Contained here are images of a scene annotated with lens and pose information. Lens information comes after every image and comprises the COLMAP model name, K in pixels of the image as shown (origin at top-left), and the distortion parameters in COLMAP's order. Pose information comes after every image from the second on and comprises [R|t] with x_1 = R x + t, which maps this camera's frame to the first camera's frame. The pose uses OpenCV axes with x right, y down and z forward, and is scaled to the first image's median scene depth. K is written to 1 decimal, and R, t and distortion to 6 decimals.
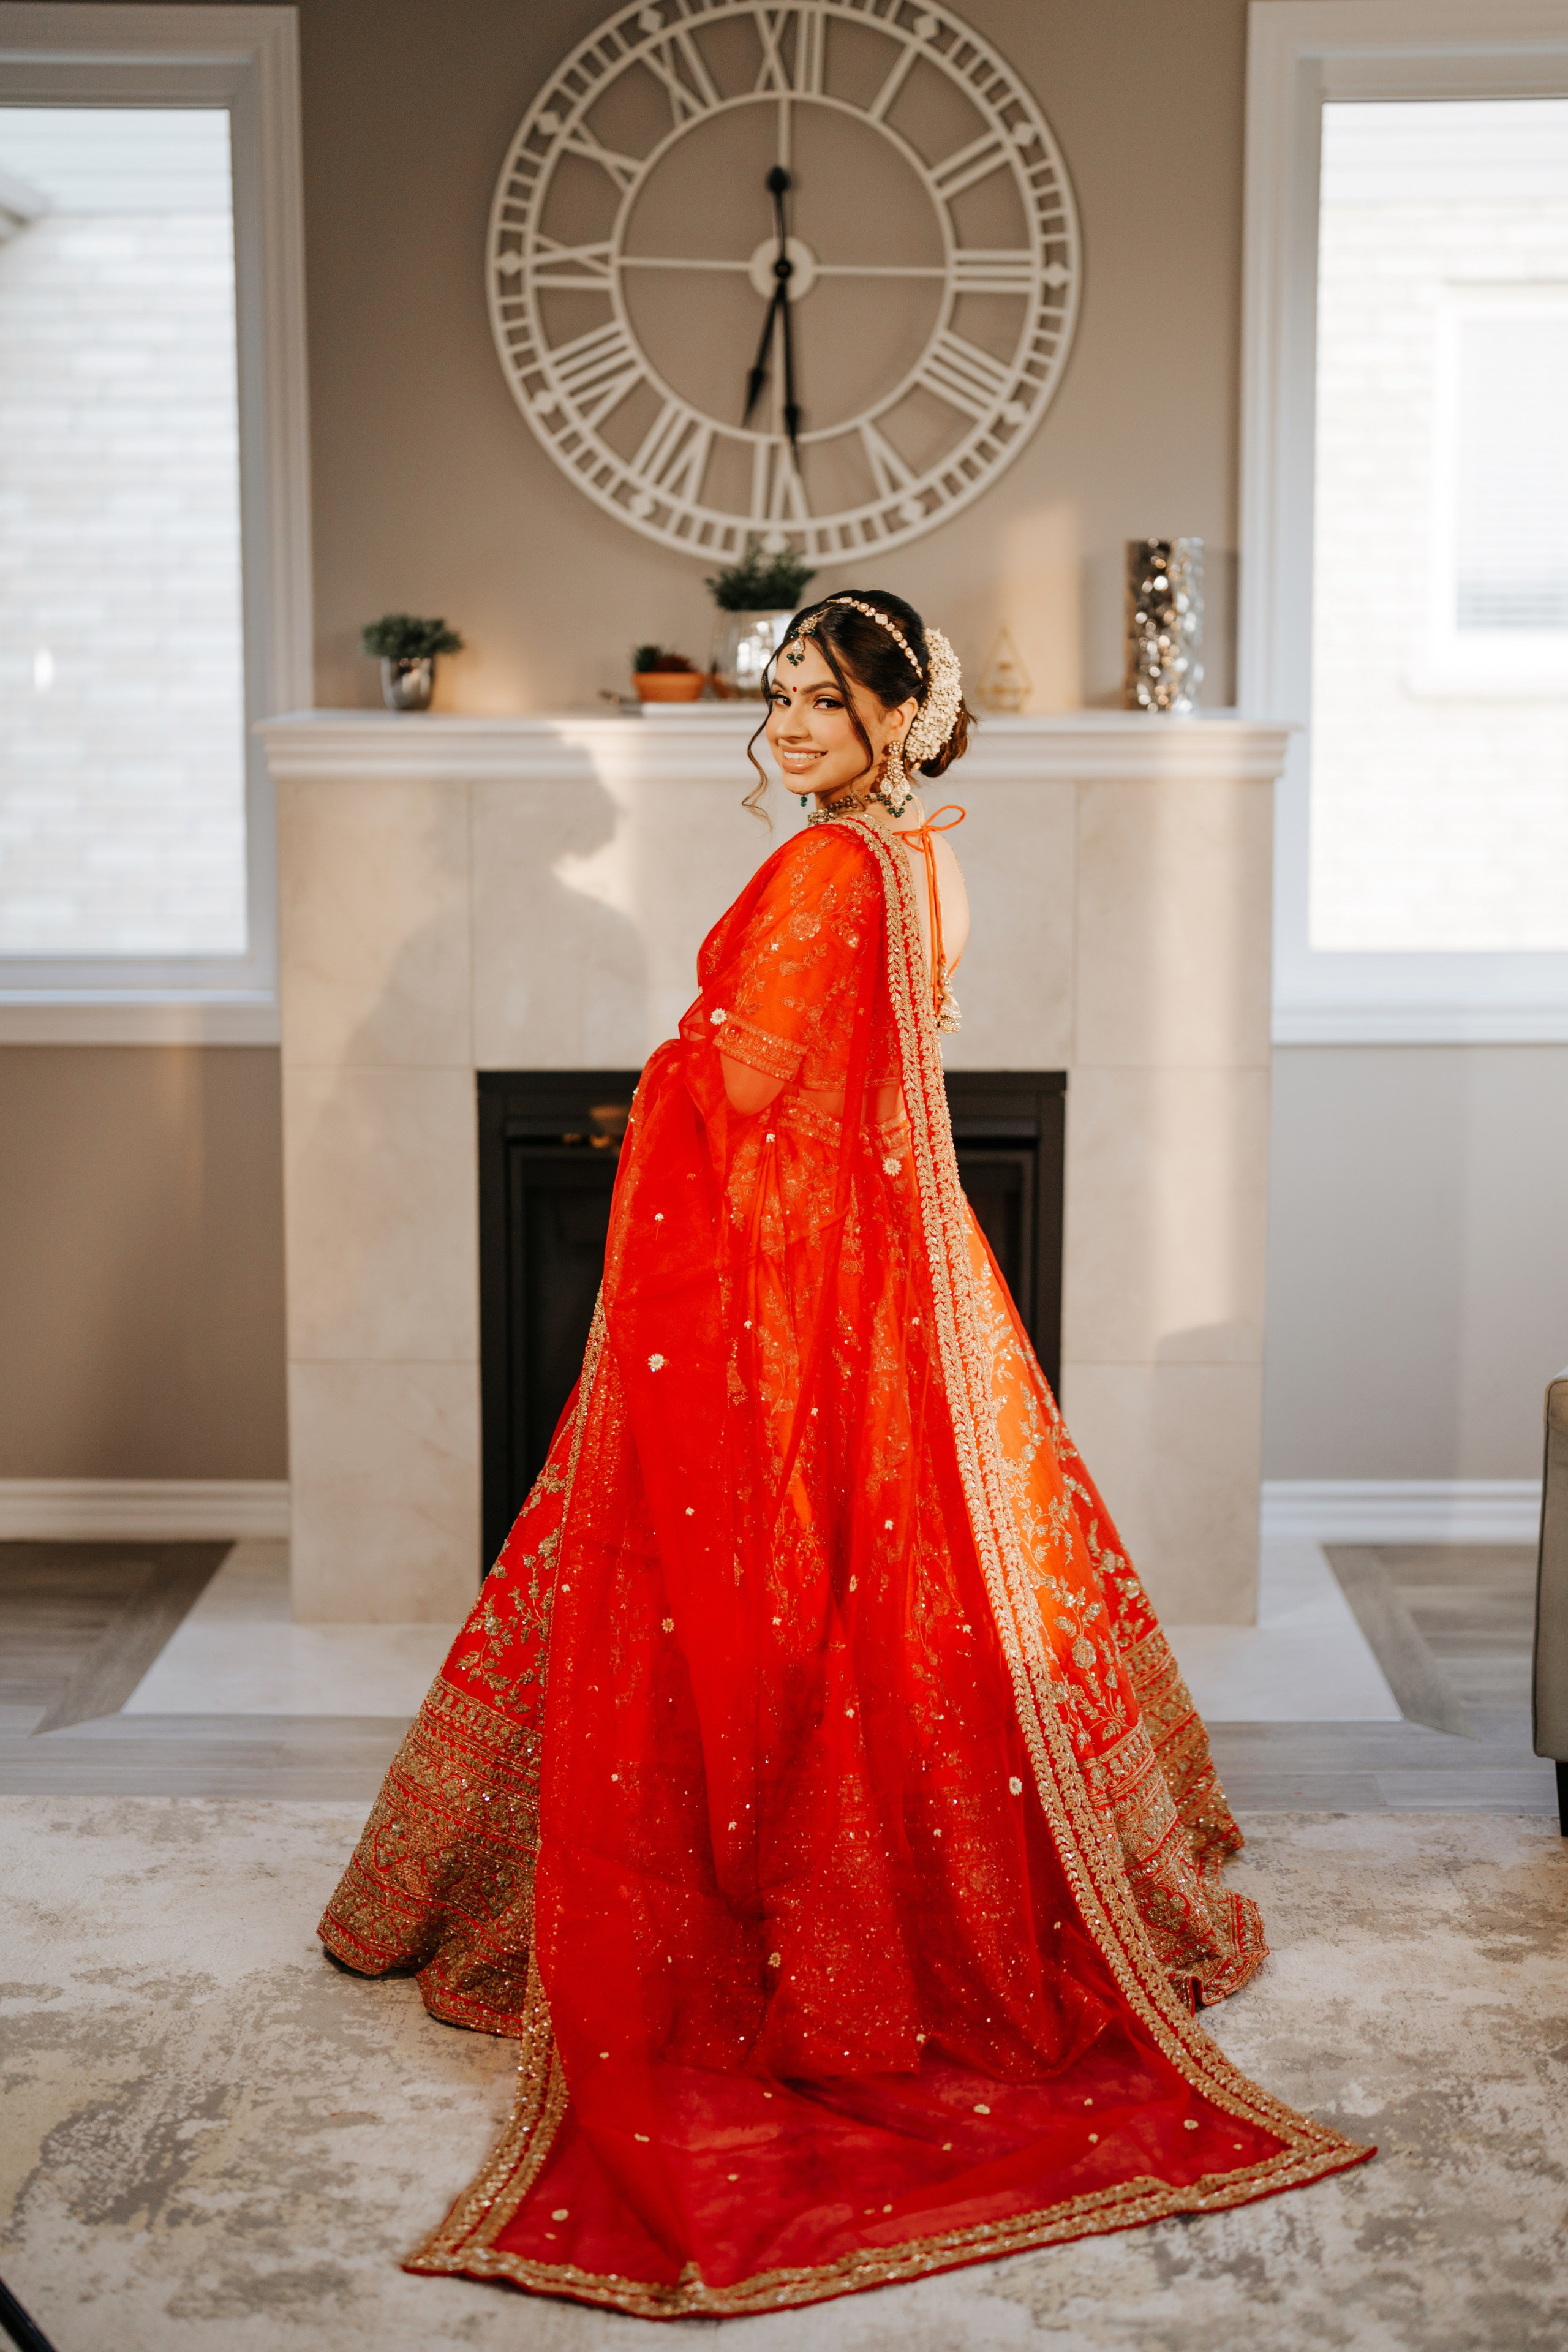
lens RADIAL K [[3304.8, 0, 784.0], [0, 3304.8, 1176.0], [0, 0, 1]] dist [-0.134457, 0.482857]
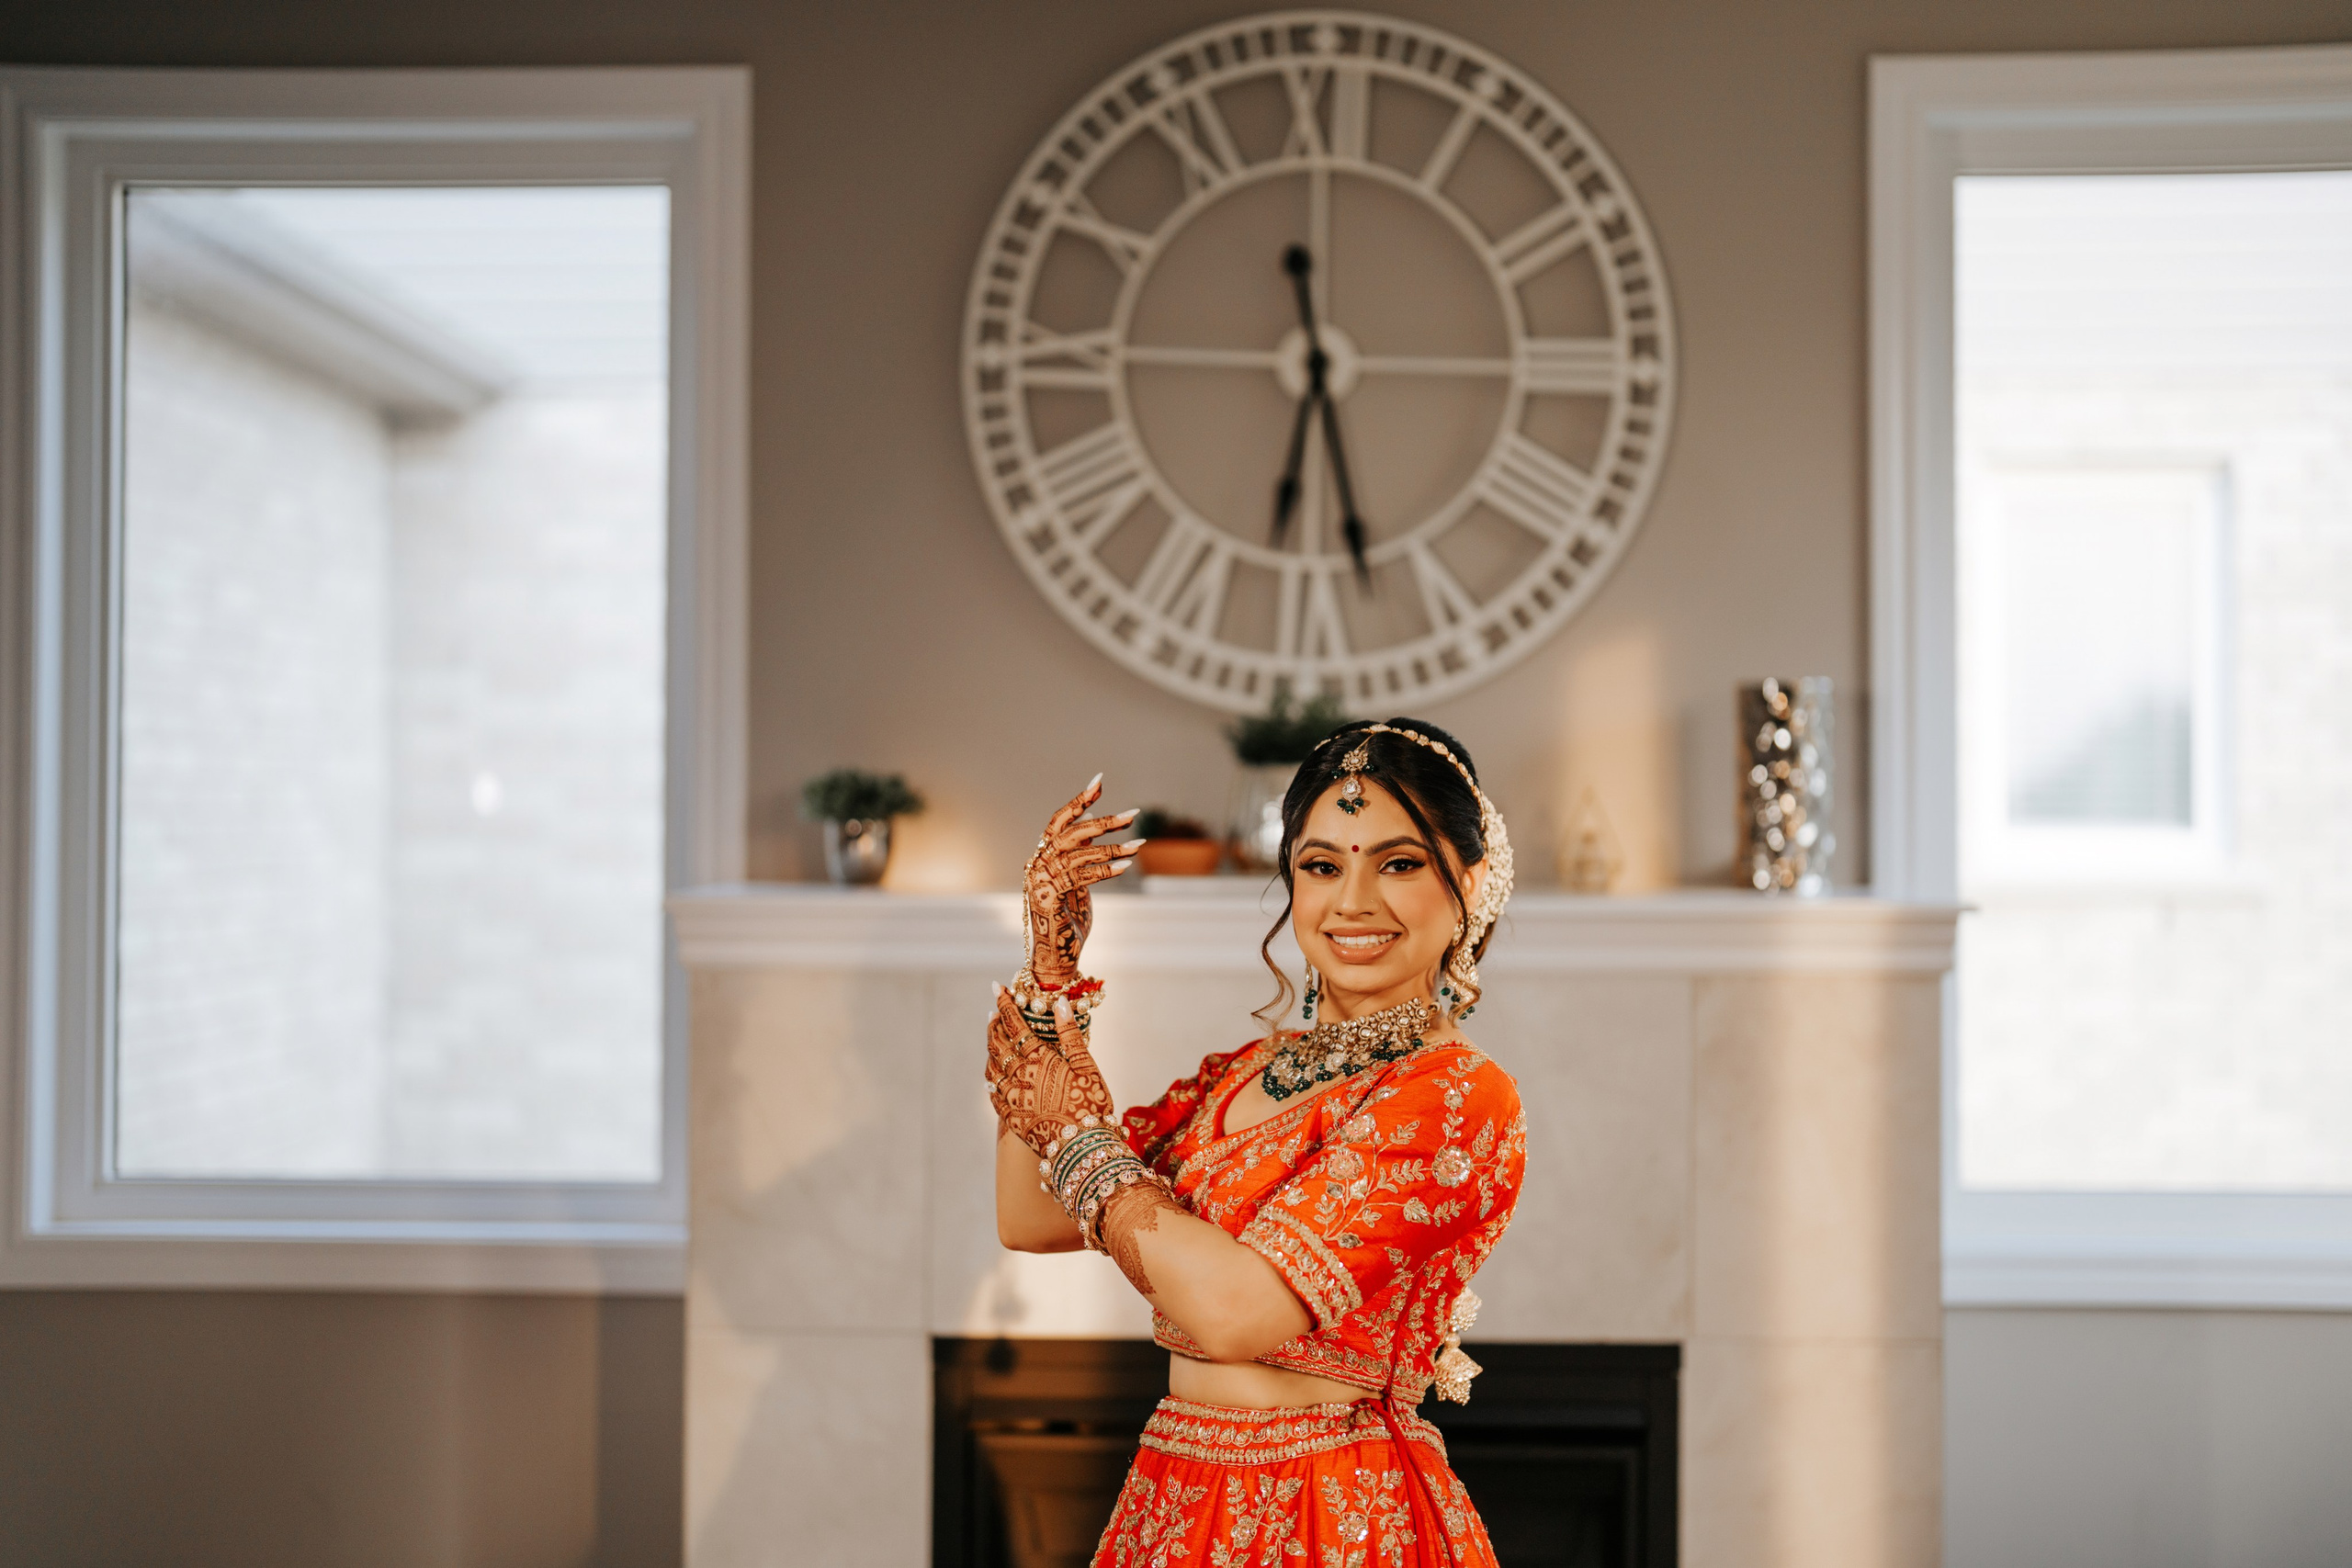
lens RADIAL K [[3445.9, 0, 1176.0], [0, 3445.9, 784.0], [0, 0, 1]] dist [-0.133961, 0.870605]
pose [[0.999515, 0.004249, -0.030853, -0.009028], [-0.009599, 0.984448, -0.175411, -0.017228], [0.029628, 0.175623, 0.984012, 0.156775]]
